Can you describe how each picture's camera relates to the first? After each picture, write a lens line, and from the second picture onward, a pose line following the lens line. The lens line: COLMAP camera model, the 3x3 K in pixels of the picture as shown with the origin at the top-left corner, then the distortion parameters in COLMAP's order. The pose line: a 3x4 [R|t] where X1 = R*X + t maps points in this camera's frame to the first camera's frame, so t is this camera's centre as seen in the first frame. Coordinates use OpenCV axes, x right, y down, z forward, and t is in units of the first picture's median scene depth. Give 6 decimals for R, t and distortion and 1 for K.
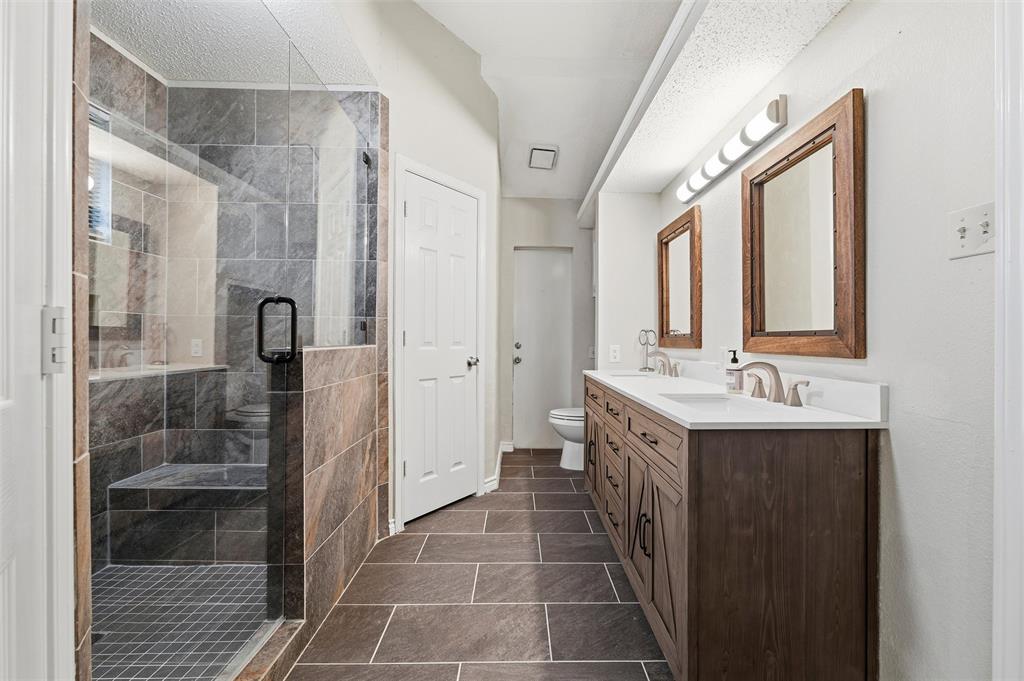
lens RADIAL K [[404.8, 0, 509.6], [0, 404.8, 342.4], [0, 0, 1]] dist [-0.000134, 0.000394]
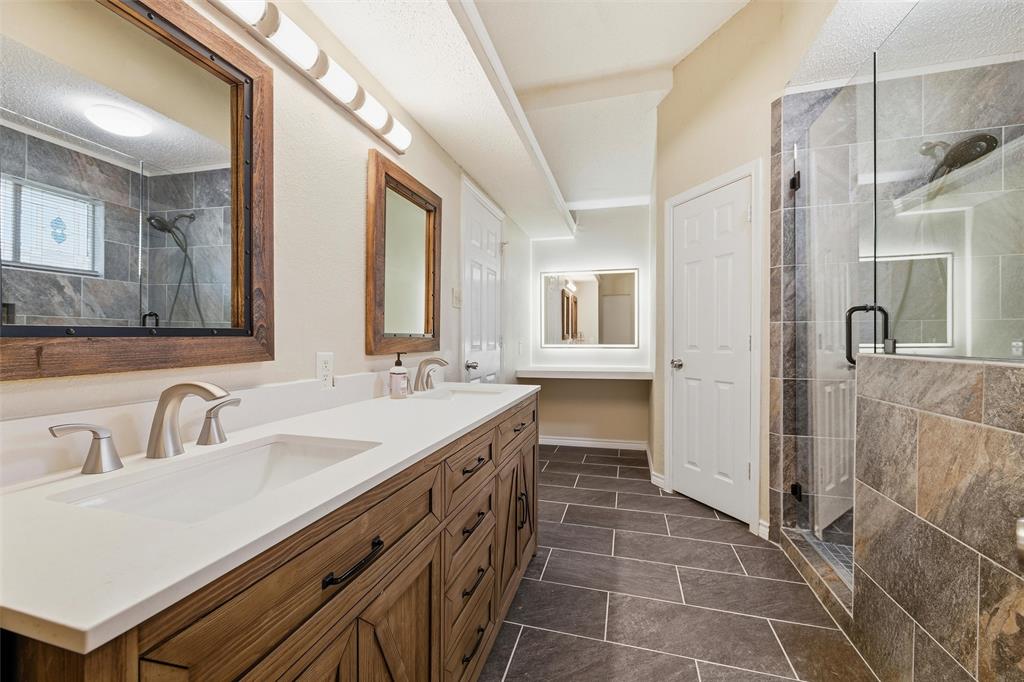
lens RADIAL K [[404.8, 0, 509.6], [0, 404.8, 342.9], [0, 0, 1]] dist [-0.000134, 0.000394]
pose [[-0.965444, -0.004657, 0.260570, 0.065995], [-0.003833, 0.999986, 0.003669, -0.006738], [-0.260583, 0.002544, -0.965448, 2.014638]]
